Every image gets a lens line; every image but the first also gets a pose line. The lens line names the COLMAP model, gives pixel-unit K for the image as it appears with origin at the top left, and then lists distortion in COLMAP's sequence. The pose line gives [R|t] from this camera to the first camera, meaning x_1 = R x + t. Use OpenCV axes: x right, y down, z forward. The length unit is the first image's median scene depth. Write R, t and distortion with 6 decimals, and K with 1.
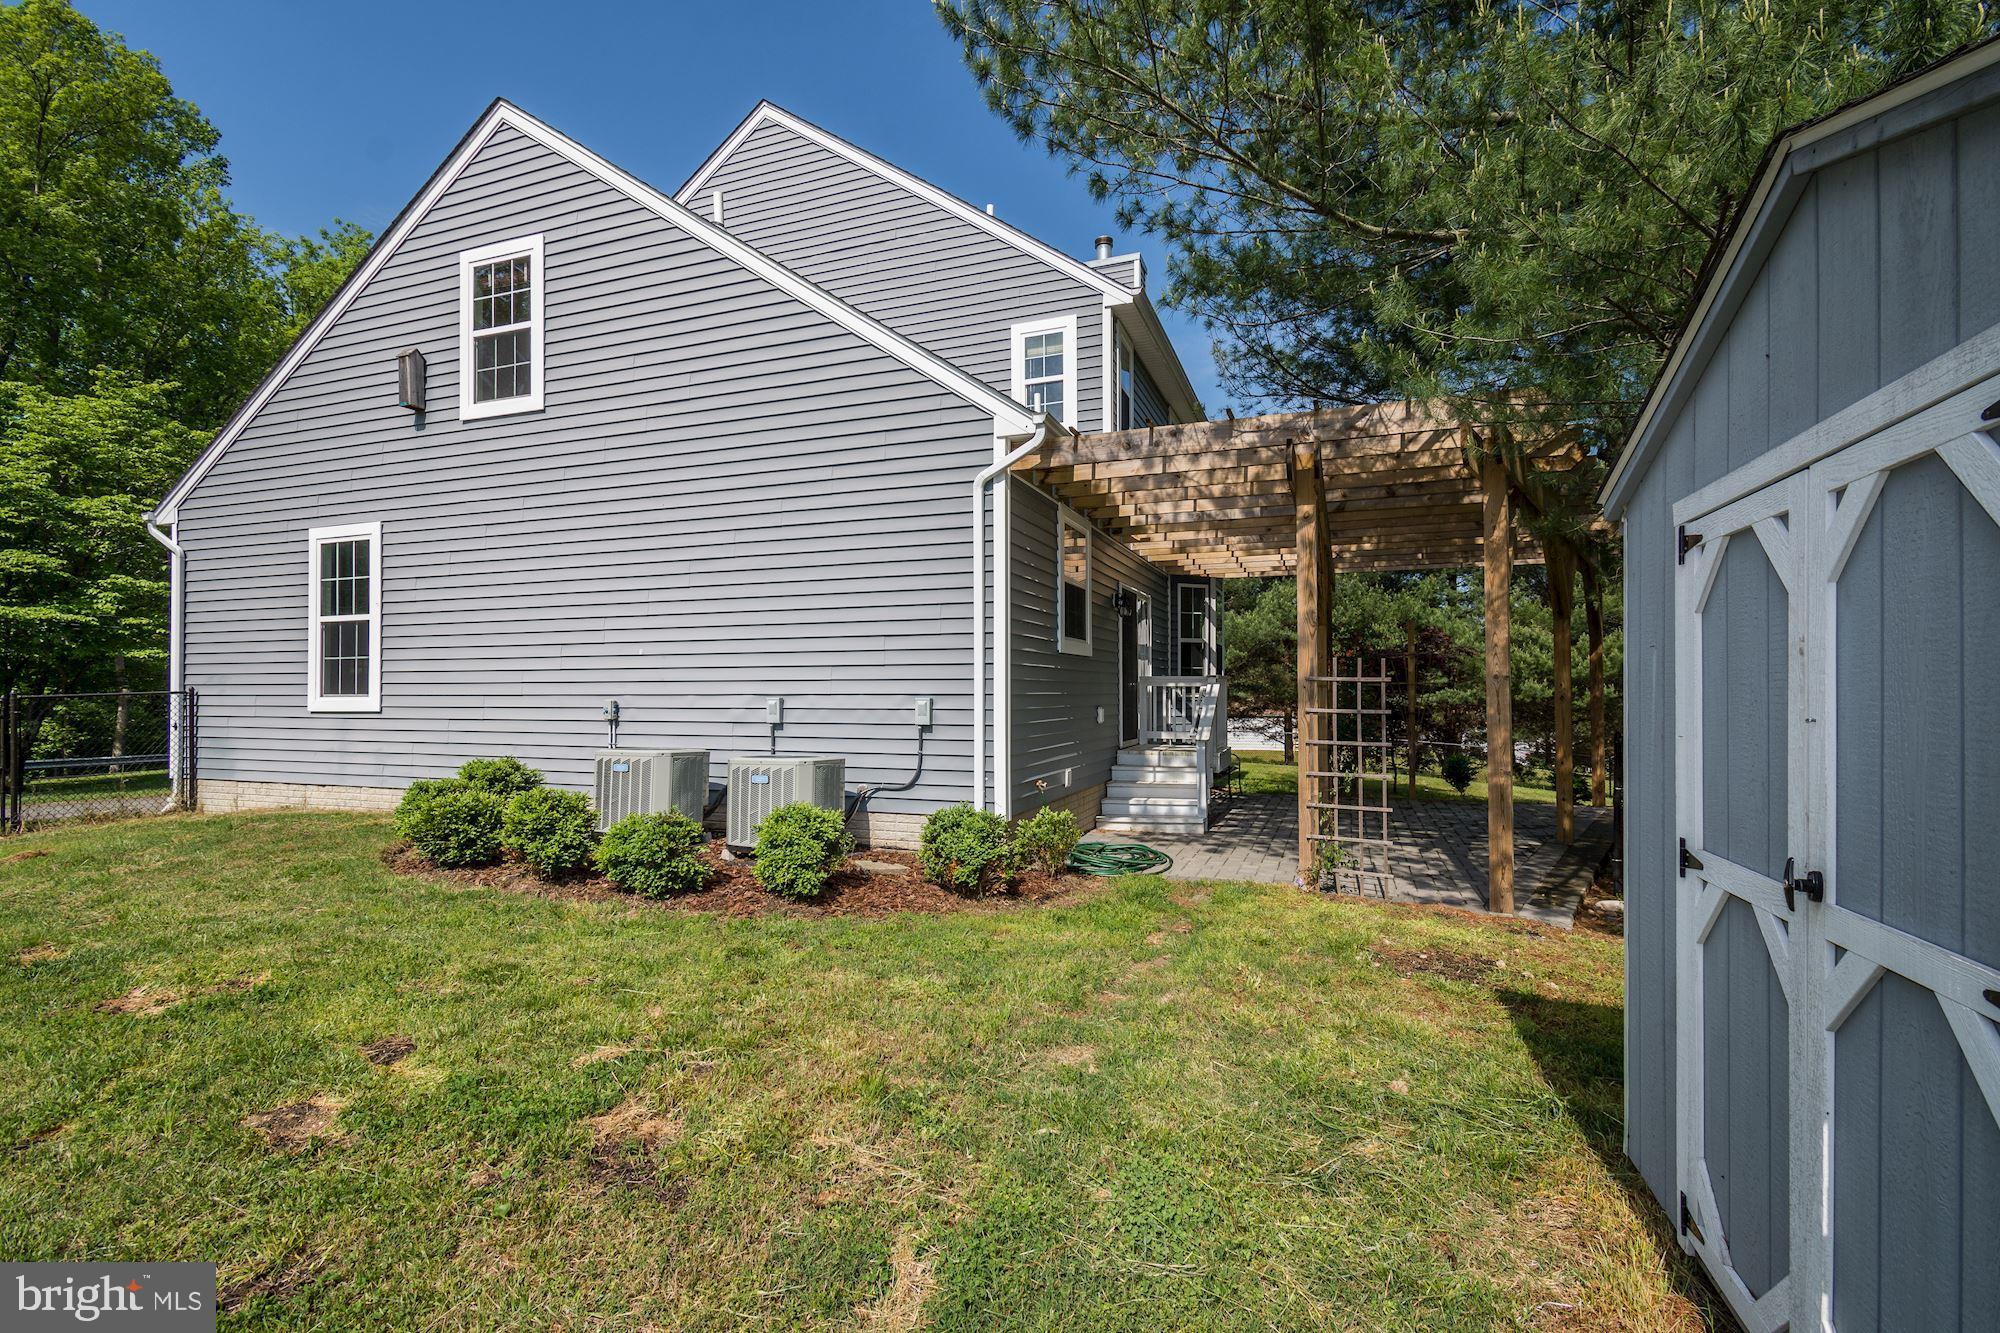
lens RADIAL K [[768.6, 0, 1000.0], [0, 768.6, 666.5], [0, 0, 1]] dist [0.039495, 0.000012]
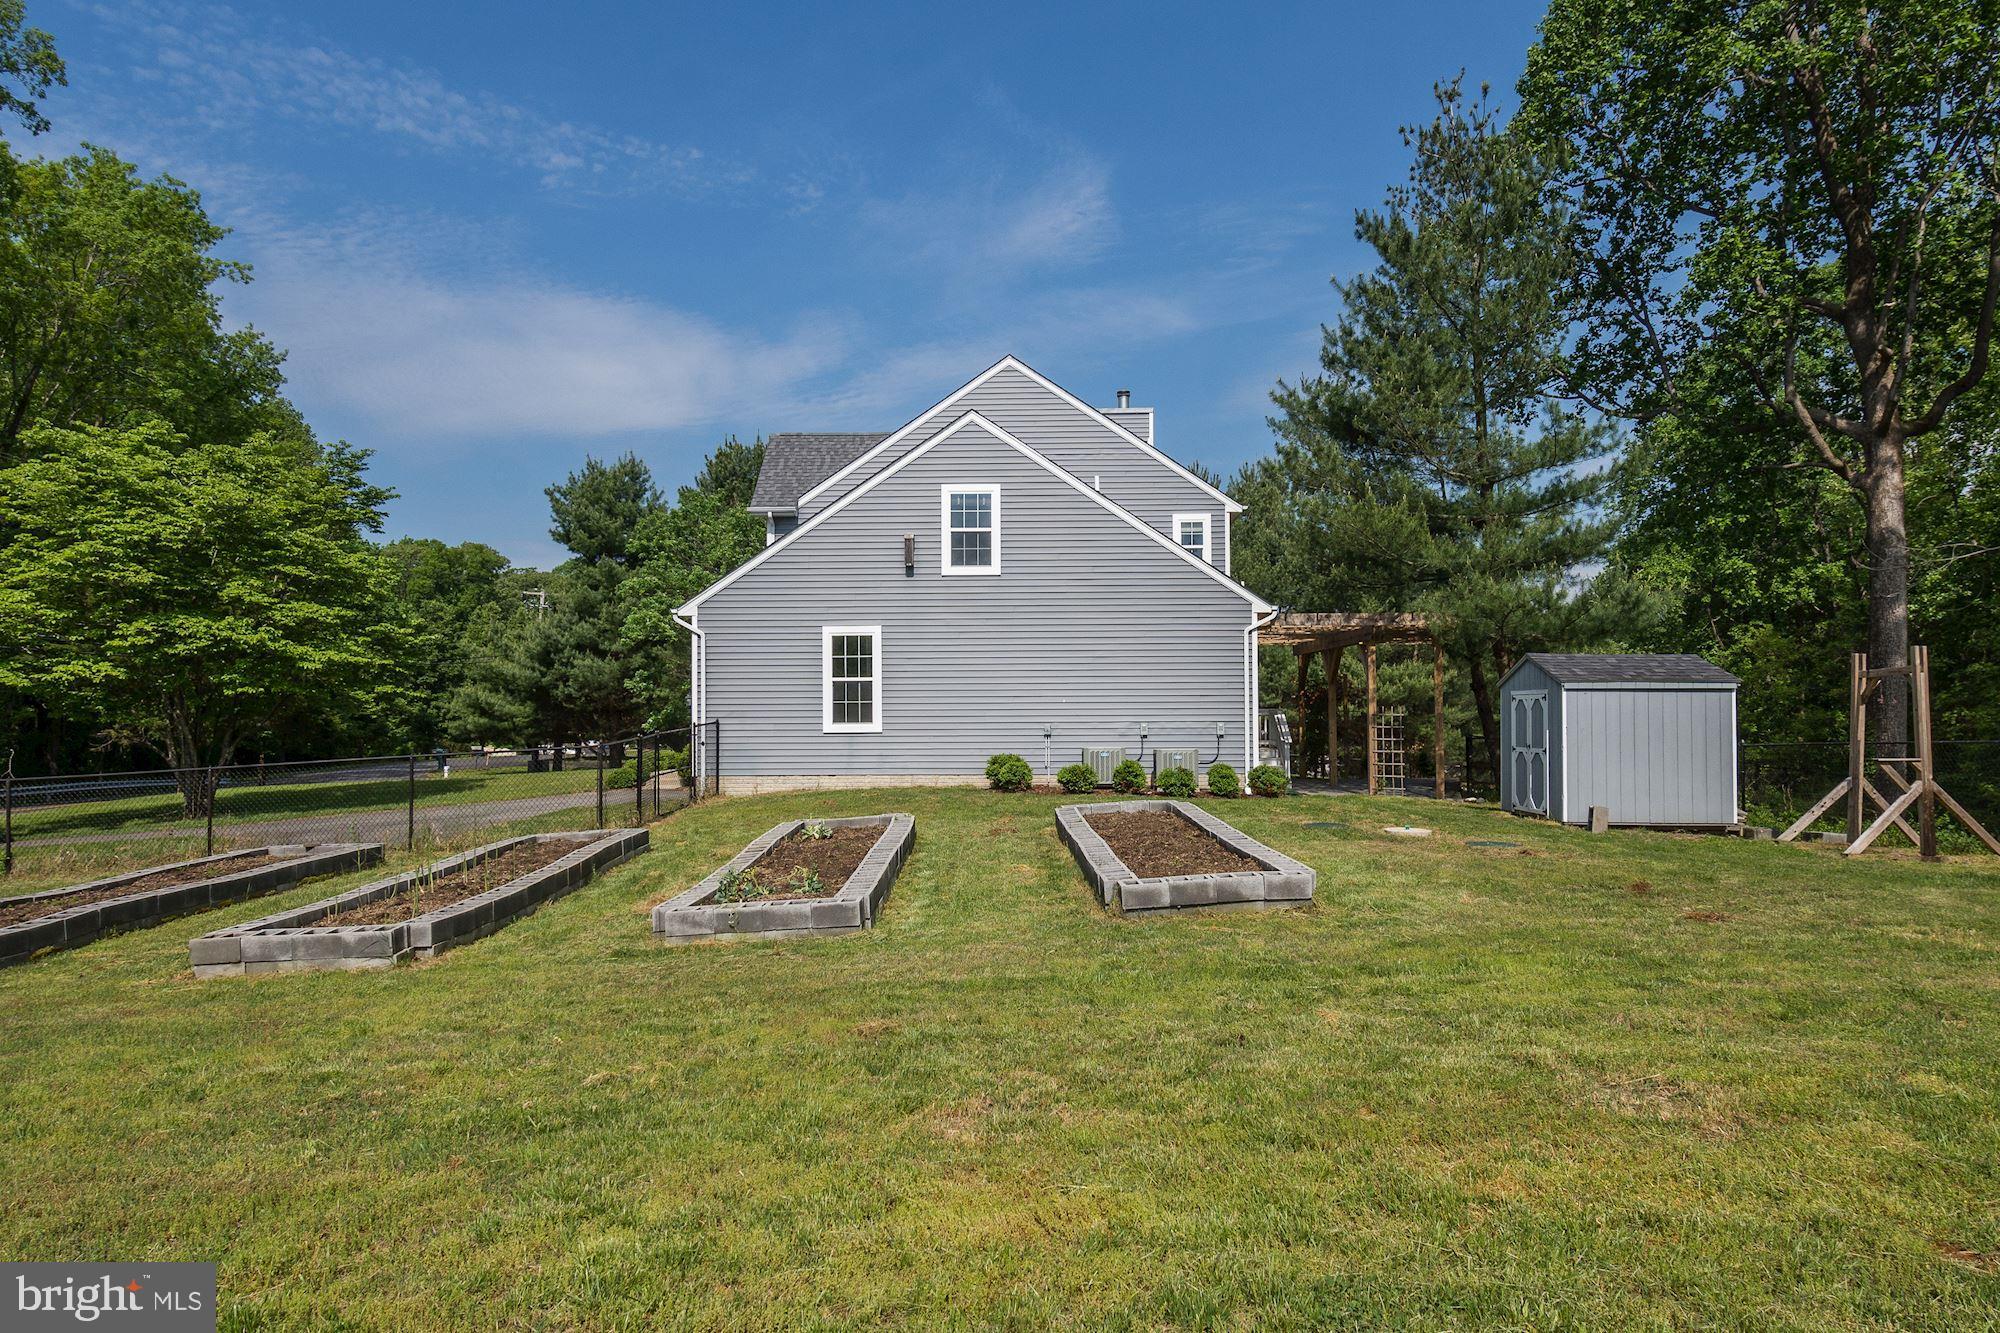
lens RADIAL K [[886.0, 0, 1010.7], [0, 886.0, 681.9], [0, 0, 1]] dist [0.036733, -0.025475]
pose [[0.960136, 0.003882, 0.279507, -1.040656], [-0.004503, 0.999989, 0.001581, -0.059561], [-0.279498, -0.002777, 0.960142, -0.988167]]
